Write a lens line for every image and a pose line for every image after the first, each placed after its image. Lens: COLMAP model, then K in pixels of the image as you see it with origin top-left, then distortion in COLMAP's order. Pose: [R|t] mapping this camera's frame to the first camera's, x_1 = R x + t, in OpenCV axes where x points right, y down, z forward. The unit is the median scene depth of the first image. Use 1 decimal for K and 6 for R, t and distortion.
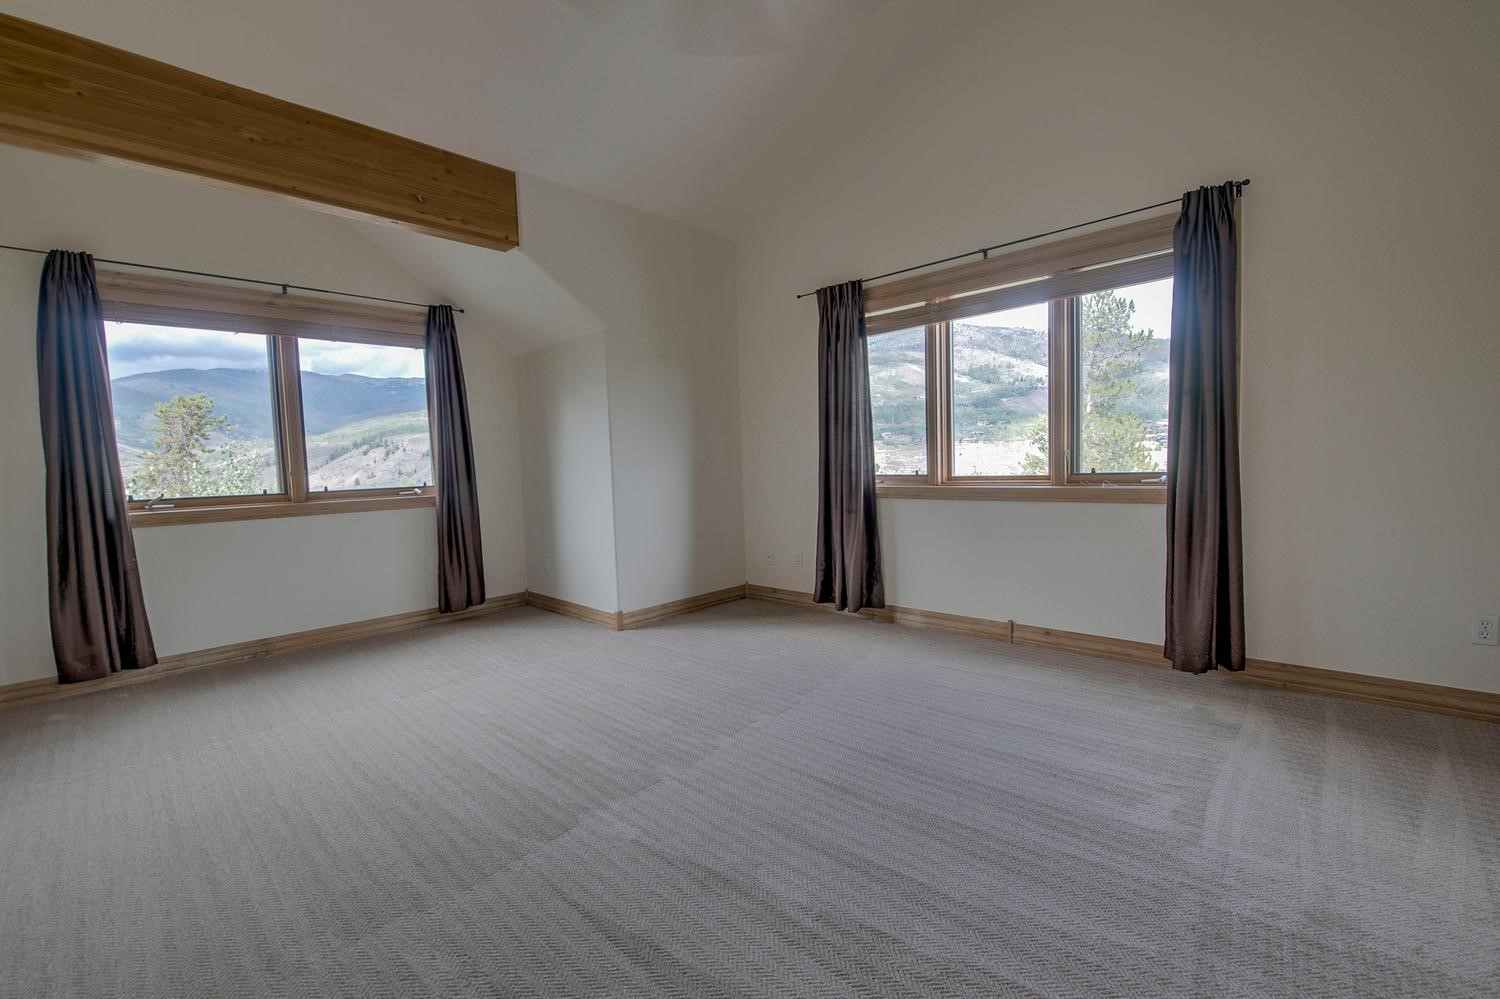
lens RADIAL K [[615.6, 0, 756.9], [0, 615.6, 500.9], [0, 0, 1]] dist [-0.015328, -0.003915]
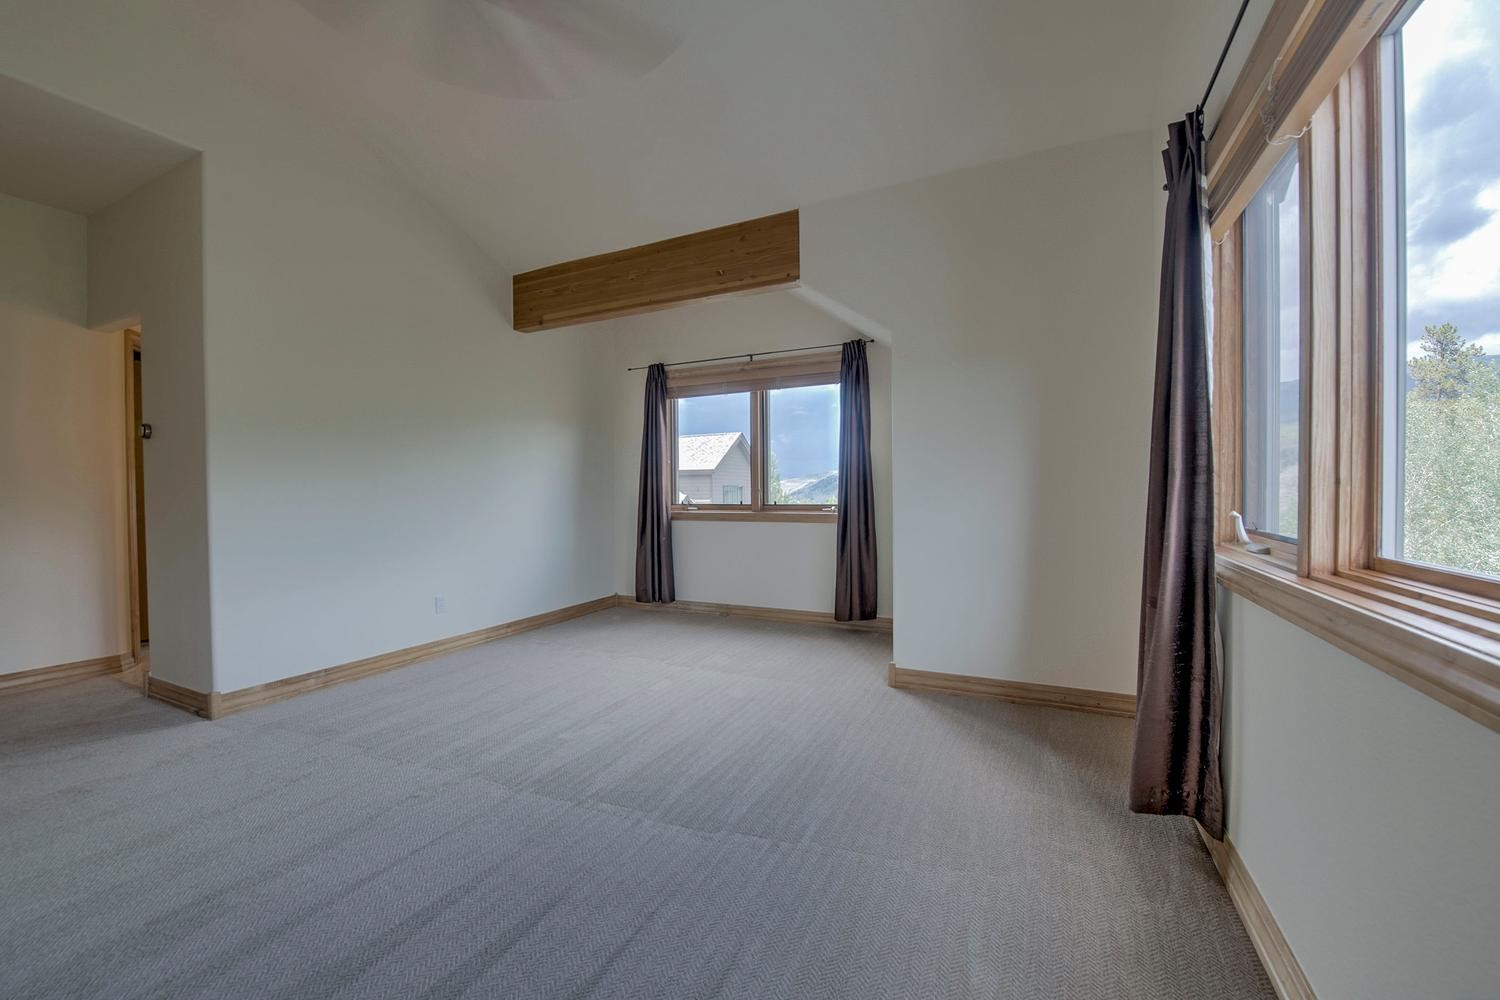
lens RADIAL K [[599.8, 0, 744.1], [0, 599.8, 502.2], [0, 0, 1]] dist [-0.017562, -0.001500]
pose [[0.295492, 0.047759, -0.954151, 0.571731], [-0.062068, 0.997599, 0.030712, -0.063664], [0.953327, 0.050147, 0.297747, 0.629517]]
